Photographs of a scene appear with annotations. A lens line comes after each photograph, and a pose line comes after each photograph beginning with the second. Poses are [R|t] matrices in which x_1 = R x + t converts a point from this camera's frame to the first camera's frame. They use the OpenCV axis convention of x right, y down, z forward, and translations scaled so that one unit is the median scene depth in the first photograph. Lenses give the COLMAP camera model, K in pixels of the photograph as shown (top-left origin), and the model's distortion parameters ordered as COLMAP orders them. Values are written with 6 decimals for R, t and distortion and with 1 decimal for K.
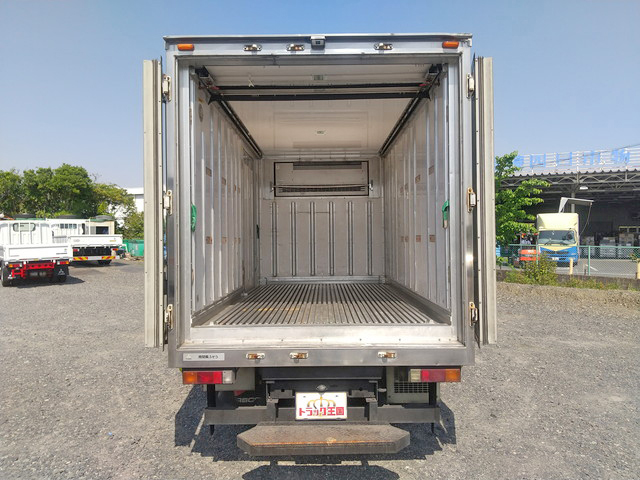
lens RADIAL K [[453.4, 0, 322.3], [0, 453.4, 243.3], [0, 0, 1]] dist [-0.001050, 0.017359]
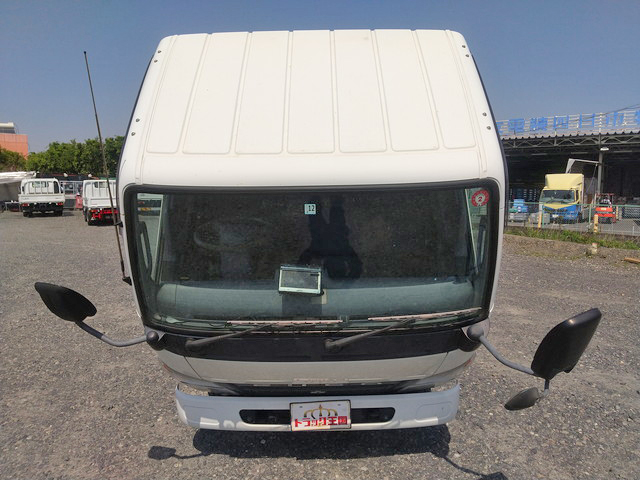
lens RADIAL K [[453.4, 0, 319.8], [0, 453.4, 253.8], [0, 0, 1]] dist [-0.001050, 0.017359]
pose [[0.986891, 0.027921, -0.158954, 0.129287], [-0.010682, 0.994062, 0.108290, 0.010996], [0.161034, -0.105172, 0.981329, -0.153846]]
